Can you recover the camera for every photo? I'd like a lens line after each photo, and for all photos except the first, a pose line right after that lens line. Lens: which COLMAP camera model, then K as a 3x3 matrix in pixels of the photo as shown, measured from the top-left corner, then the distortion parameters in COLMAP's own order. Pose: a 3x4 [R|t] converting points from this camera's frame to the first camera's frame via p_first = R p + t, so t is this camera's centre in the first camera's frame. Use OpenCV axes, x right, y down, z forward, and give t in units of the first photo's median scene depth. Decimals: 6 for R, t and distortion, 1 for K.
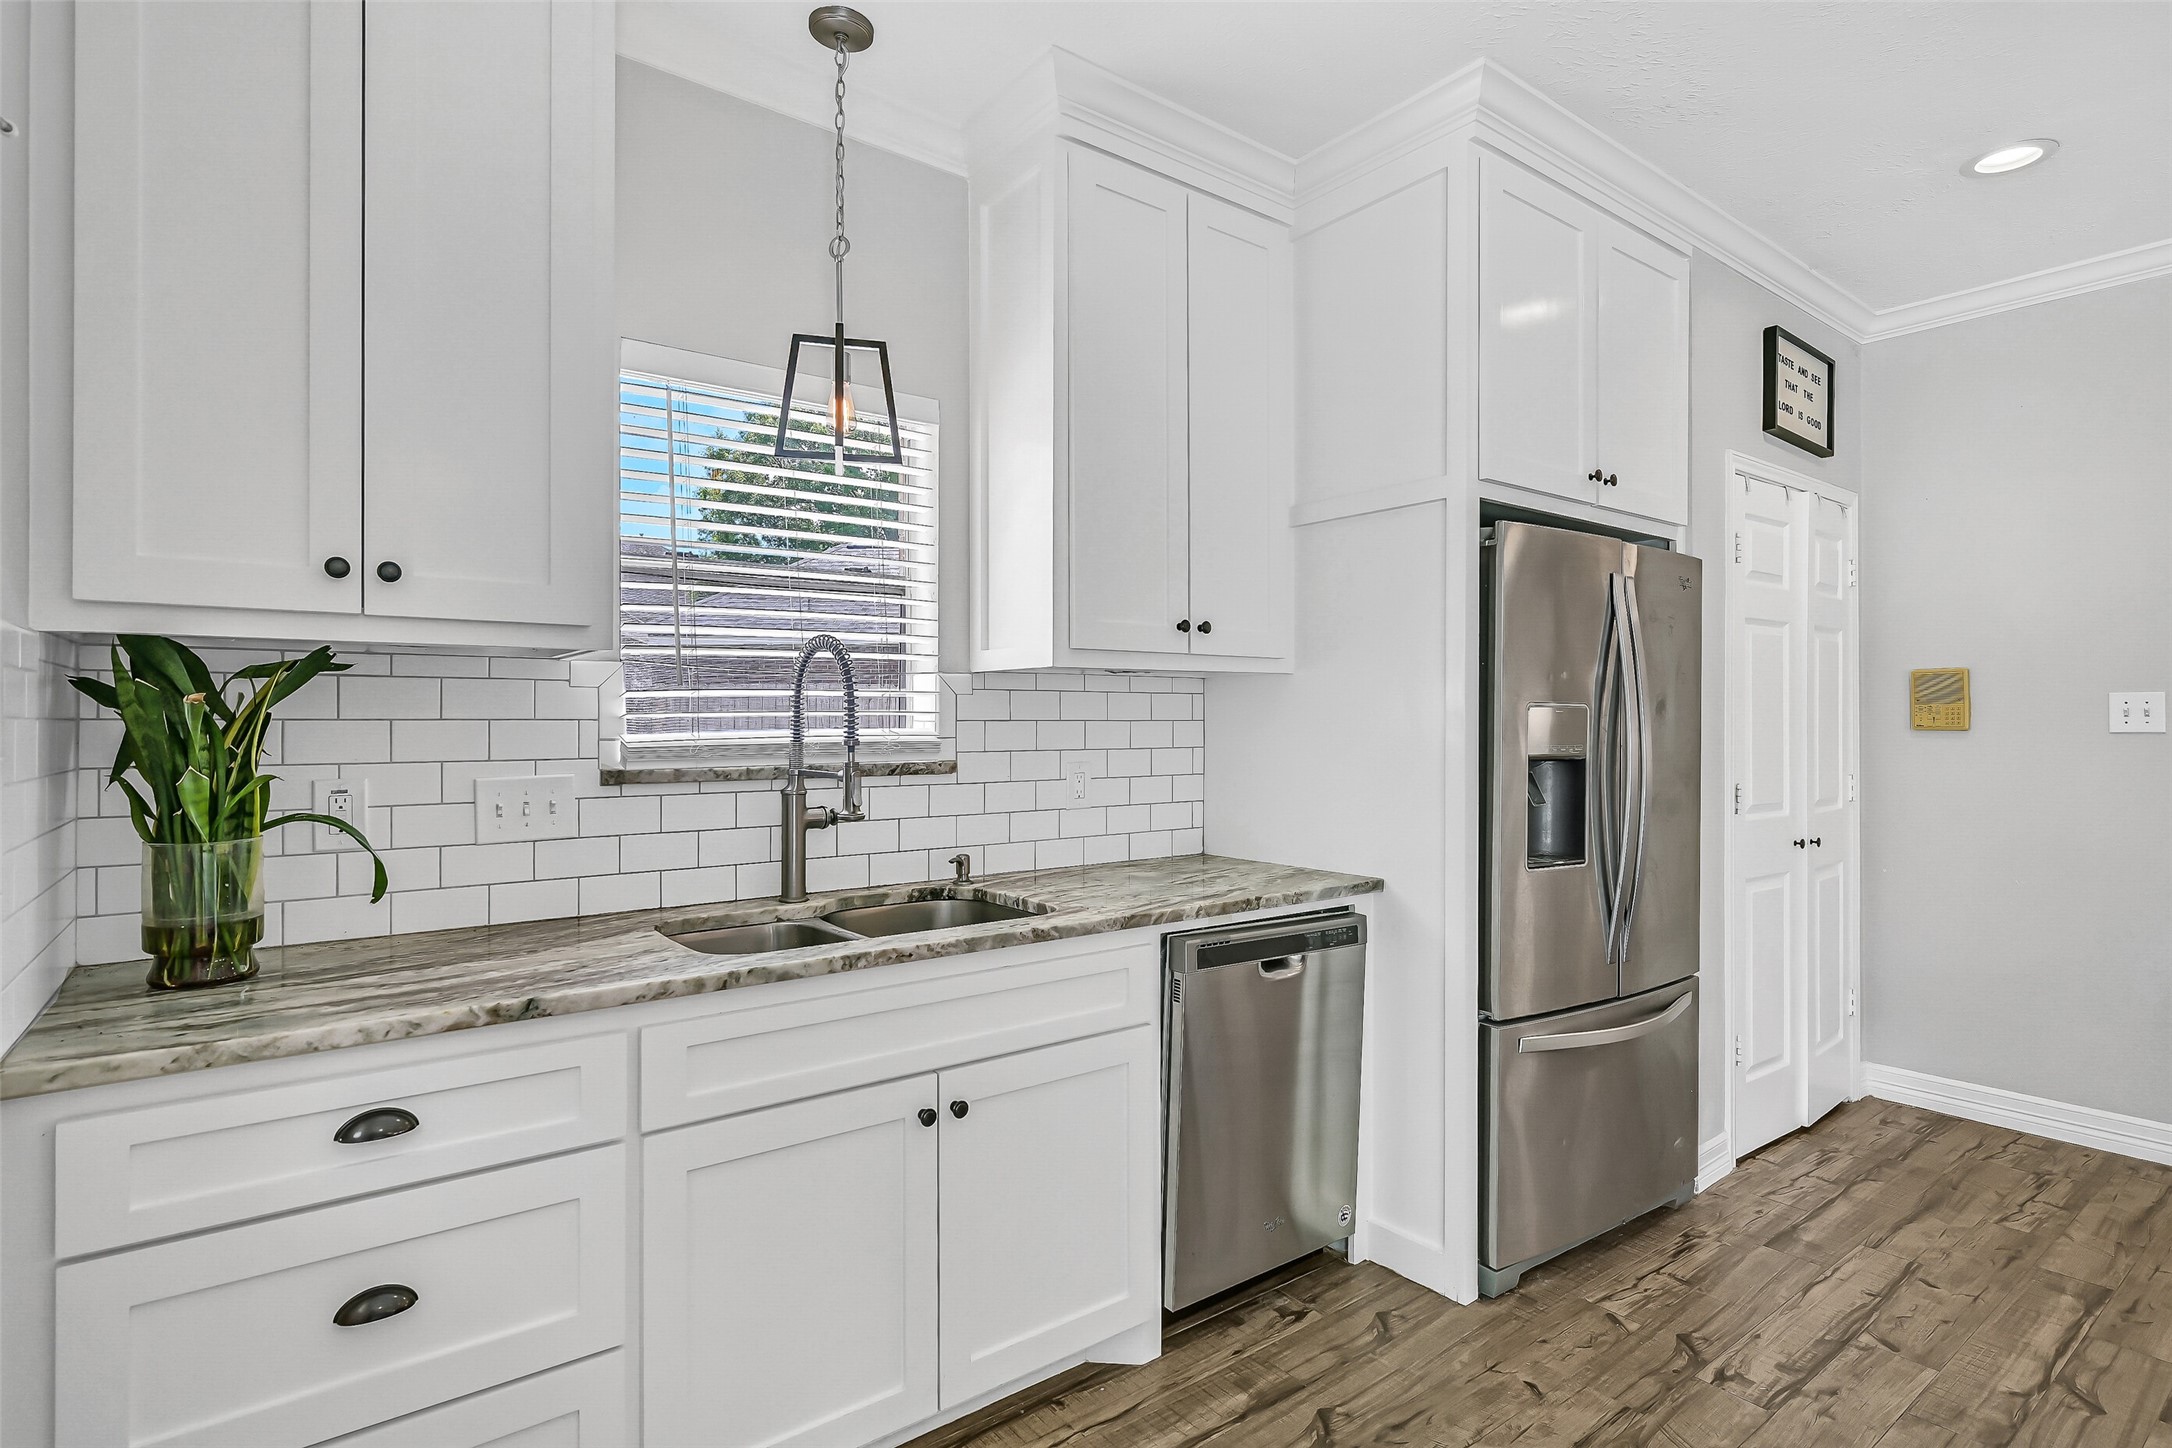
lens RADIAL K [[1076.3, 0, 1093.5], [0, 1076.3, 727.6], [0, 0, 1]] dist [0.000429, -0.001912]
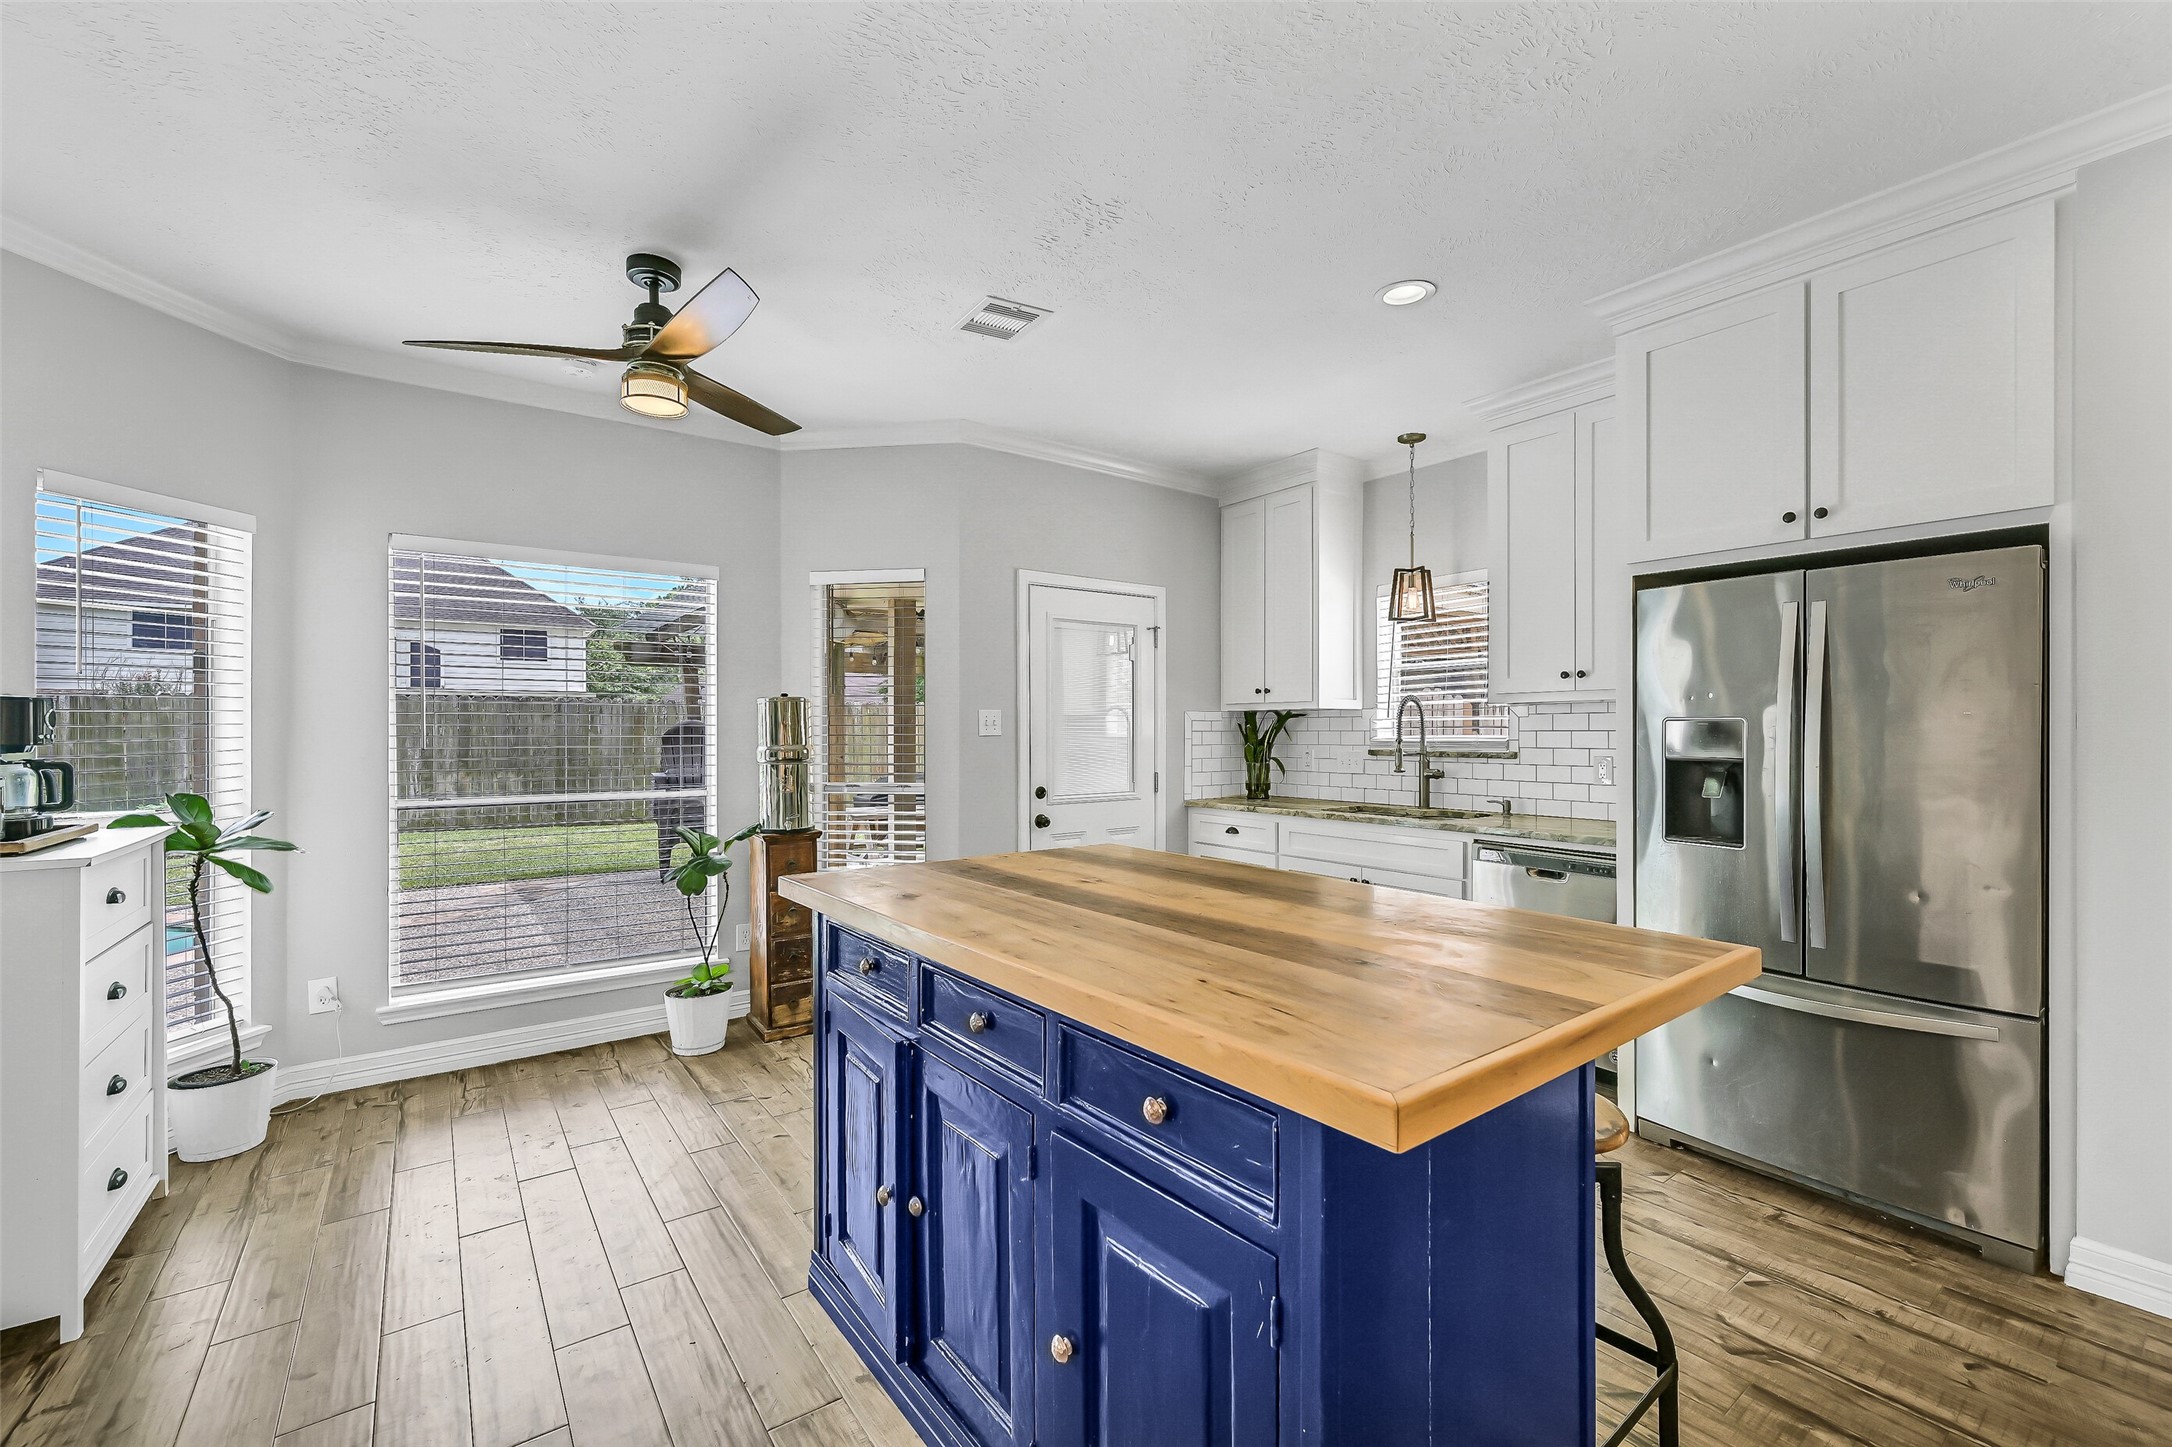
lens RADIAL K [[872.4, 0, 1091.9], [0, 872.4, 733.3], [0, 0, 1]] dist [-0.000129, 0.000034]
pose [[-0.010042, 0.002691, -0.999946, 1.504016], [-0.000335, 0.999996, 0.002695, -0.006530], [0.999950, 0.000362, -0.010041, 0.280479]]
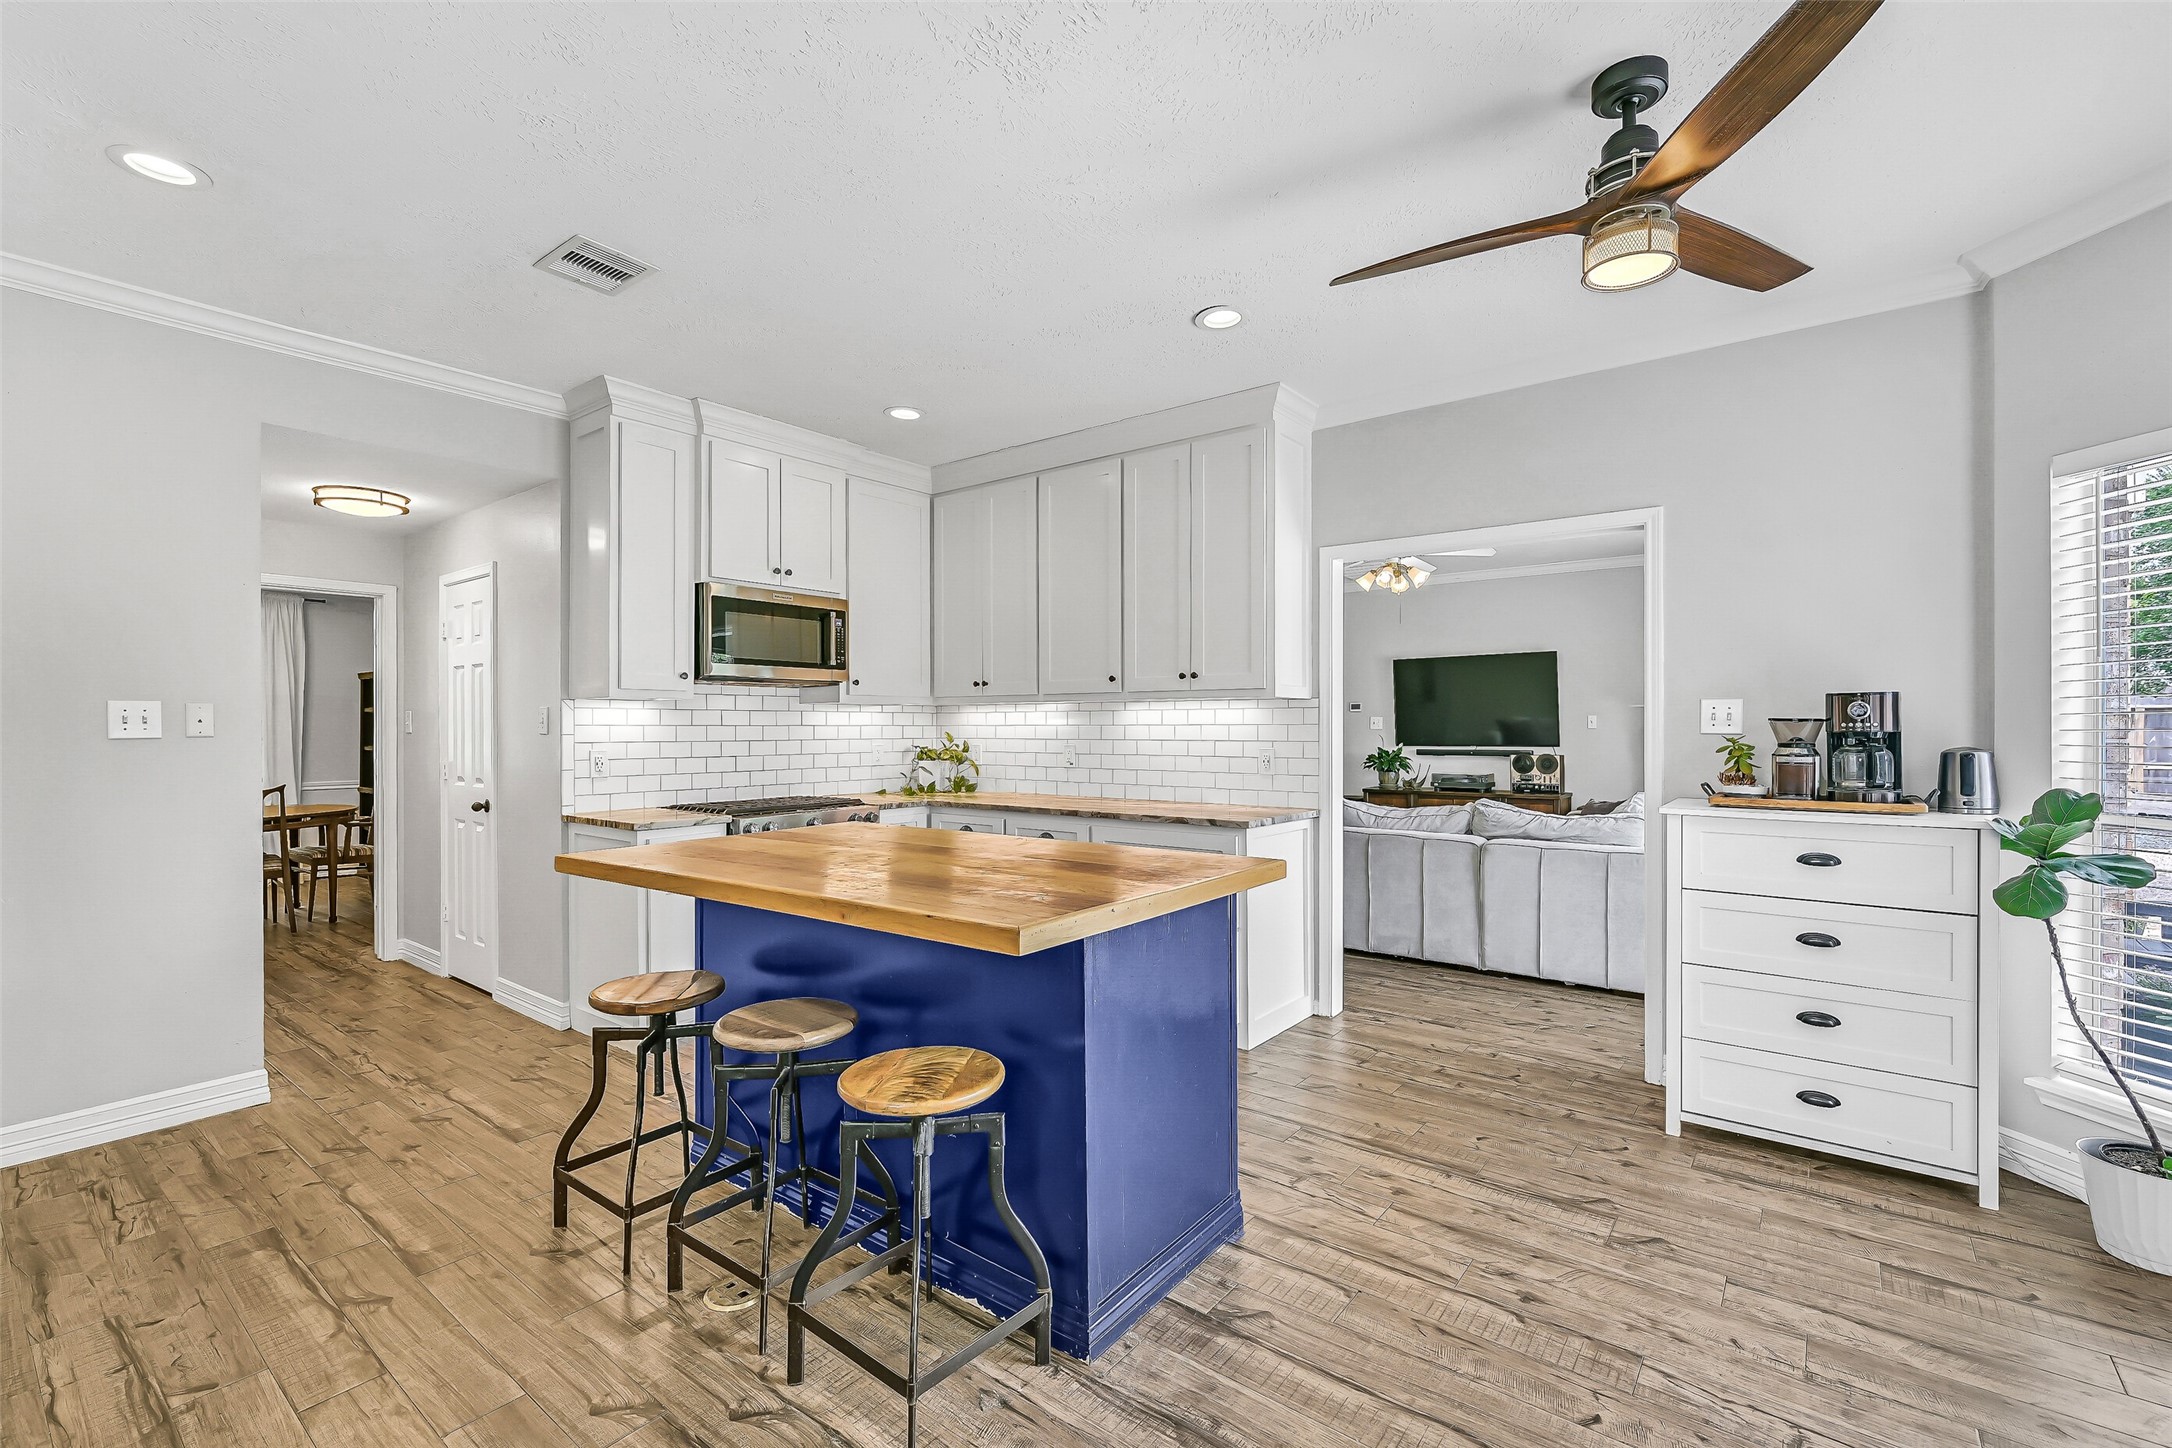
lens RADIAL K [[951.2, 0, 1092.4], [0, 951.2, 714.0], [0, 0, 1]] dist [0.003822, 0.000430]
pose [[-0.257704, 0.011418, 0.966156, -0.260717], [0.001016, 0.999933, -0.011546, -0.010202], [-0.966223, -0.001994, -0.257698, 0.414915]]
